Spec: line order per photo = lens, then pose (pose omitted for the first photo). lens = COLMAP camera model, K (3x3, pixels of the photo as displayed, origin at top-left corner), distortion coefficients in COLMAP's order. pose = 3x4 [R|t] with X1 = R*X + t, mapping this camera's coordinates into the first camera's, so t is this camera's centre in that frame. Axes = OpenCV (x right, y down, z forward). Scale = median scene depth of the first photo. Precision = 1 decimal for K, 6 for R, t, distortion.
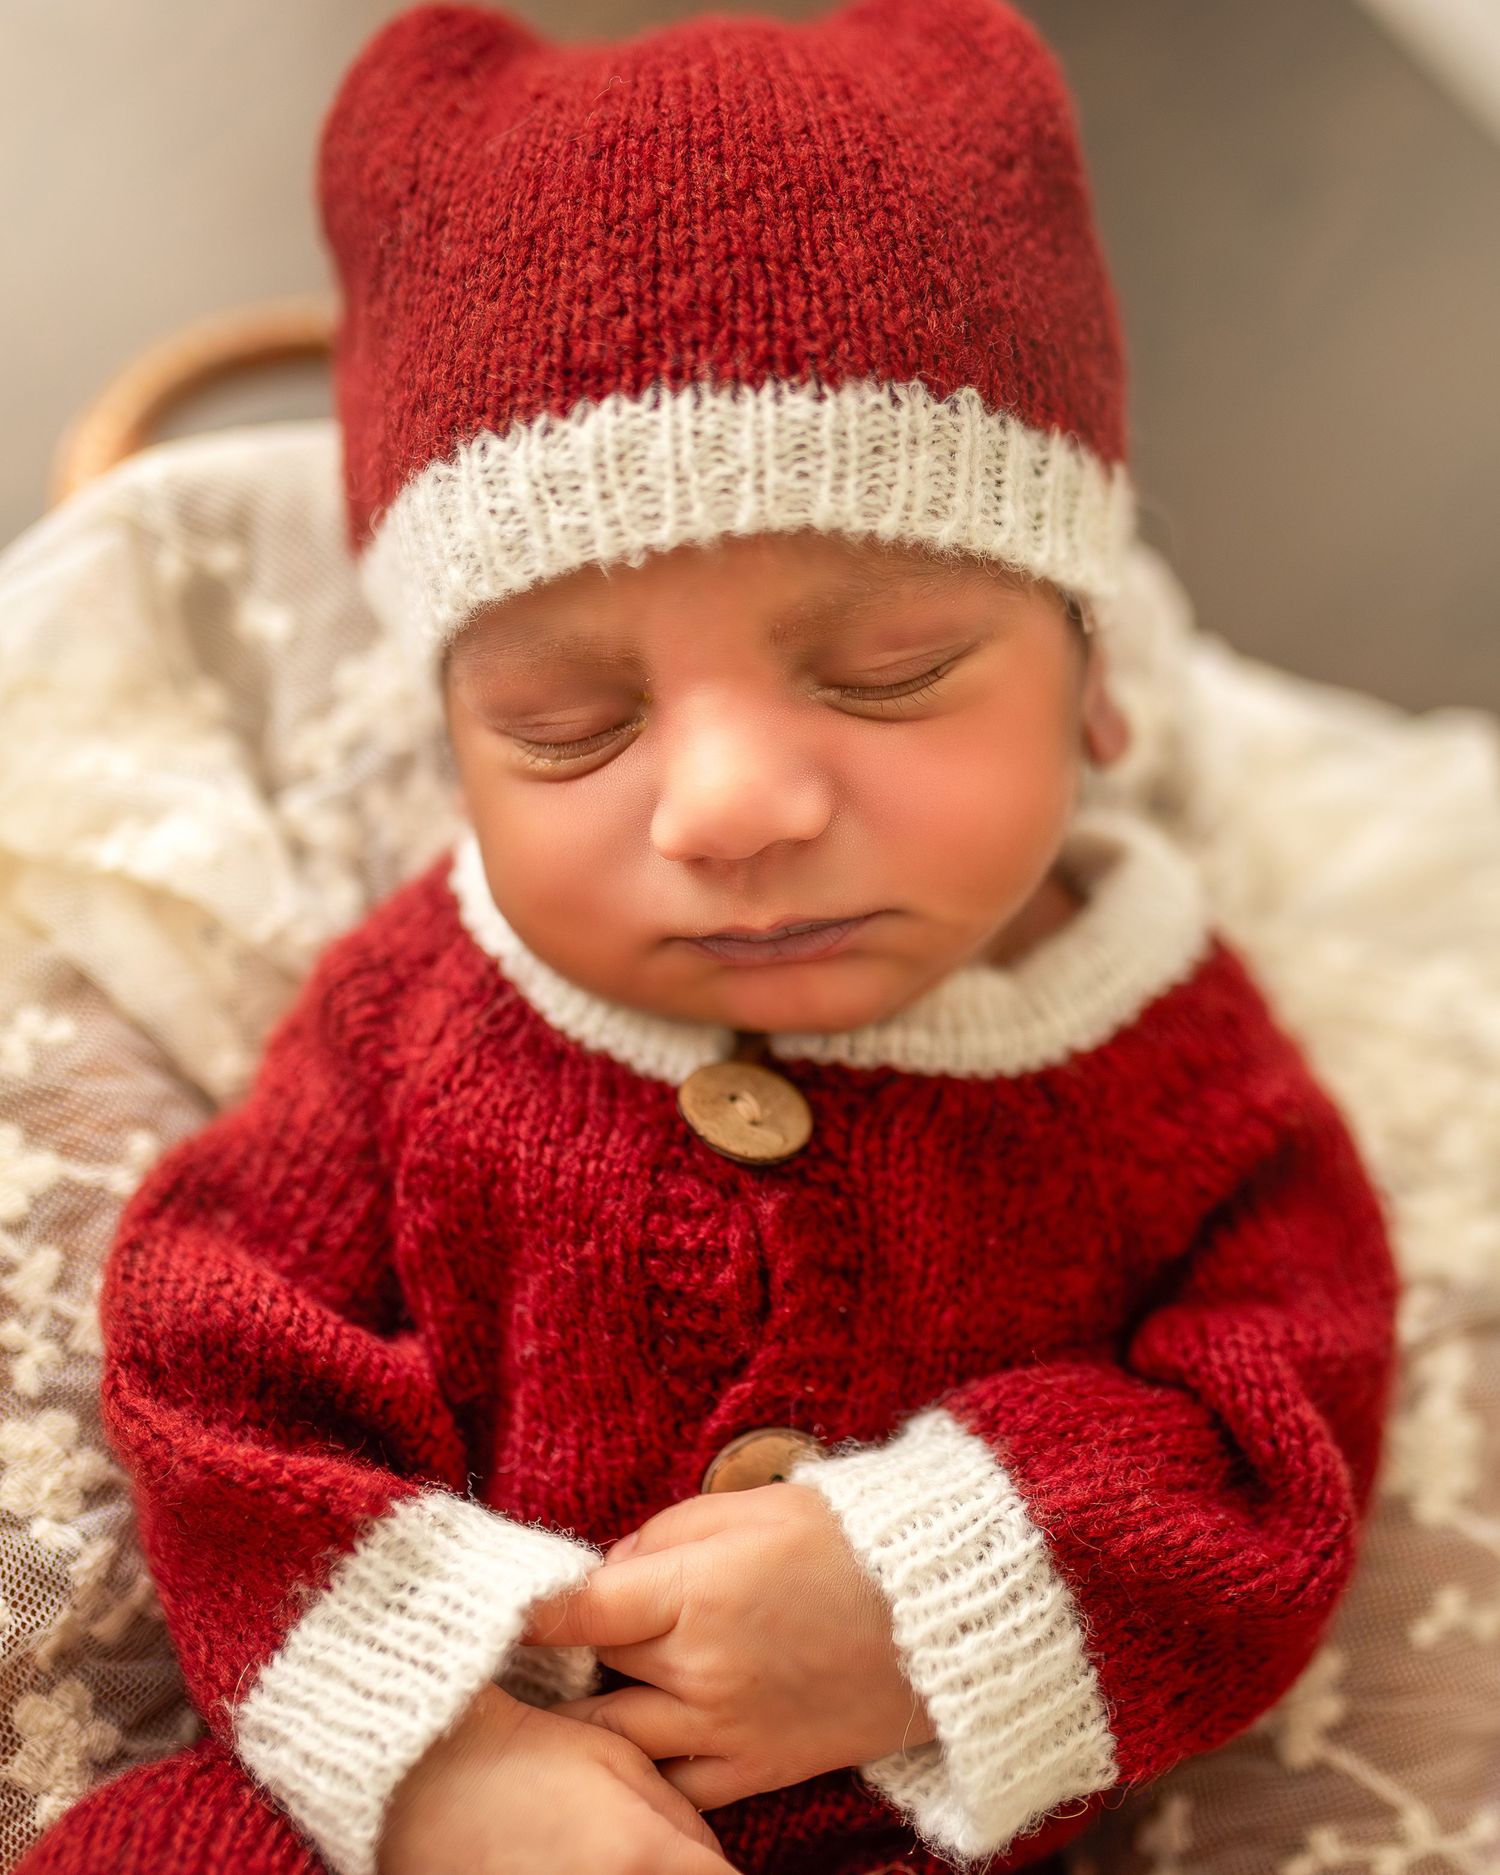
lens RADIAL K [[1936.5, 0, 750.3], [0, 1936.5, 943.3], [0, 0, 1]] dist [-0.014137, -0.000430]
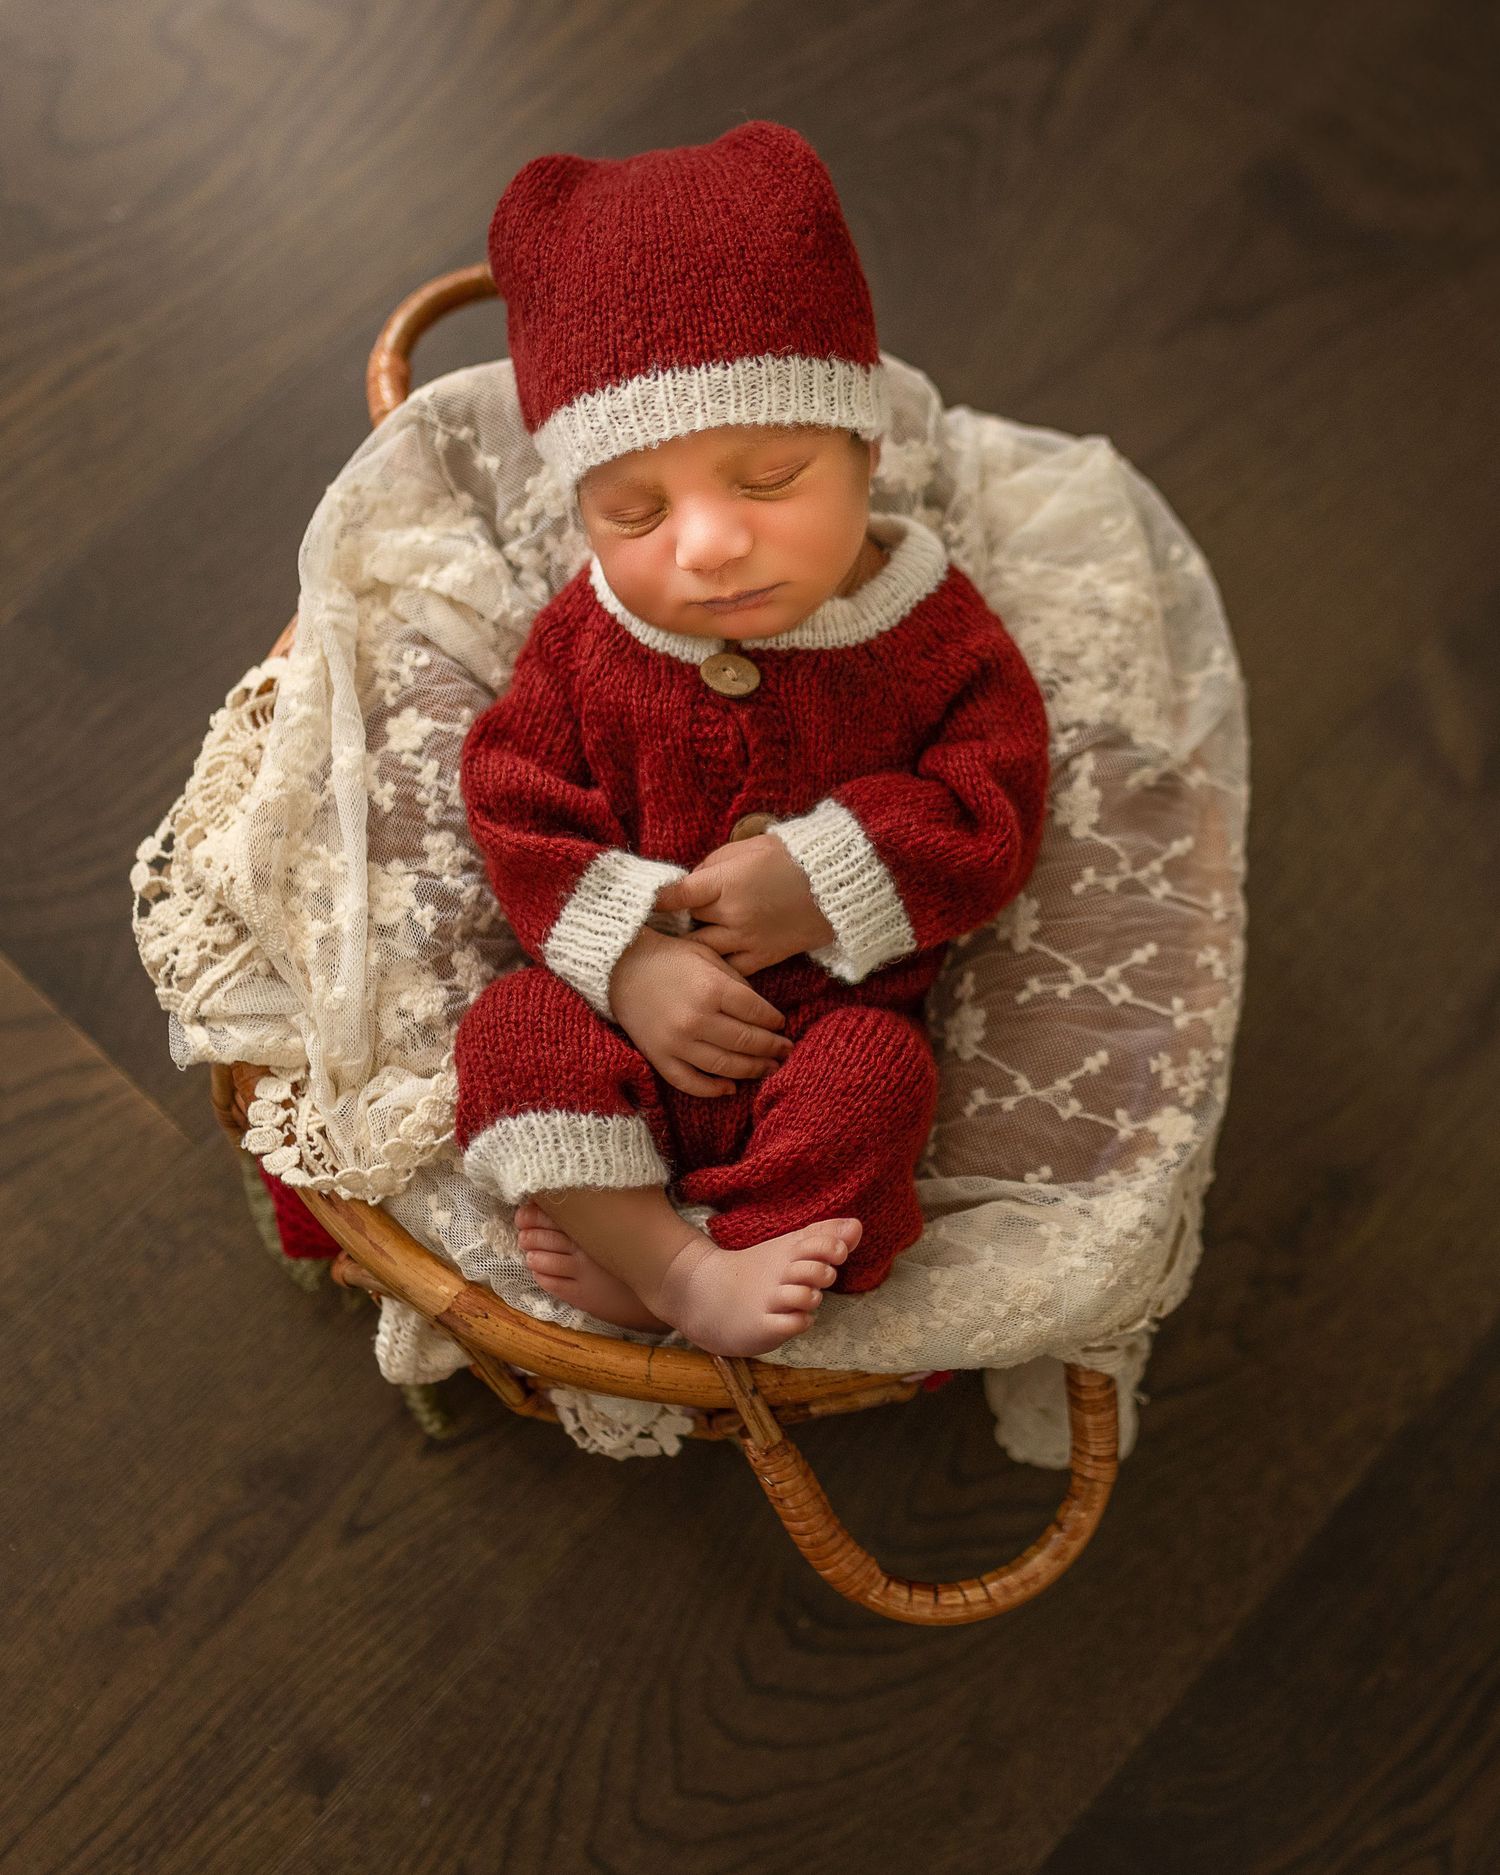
lens RADIAL K [[1936.5, 0, 750.3], [0, 1936.5, 943.3], [0, 0, 1]] dist [-0.014137, -0.000430]
pose [[0.993890, -0.081376, -0.074571, 0.165792], [0.096780, 0.967341, 0.234275, -0.140525], [0.053071, -0.240060, 0.969306, -1.289578]]
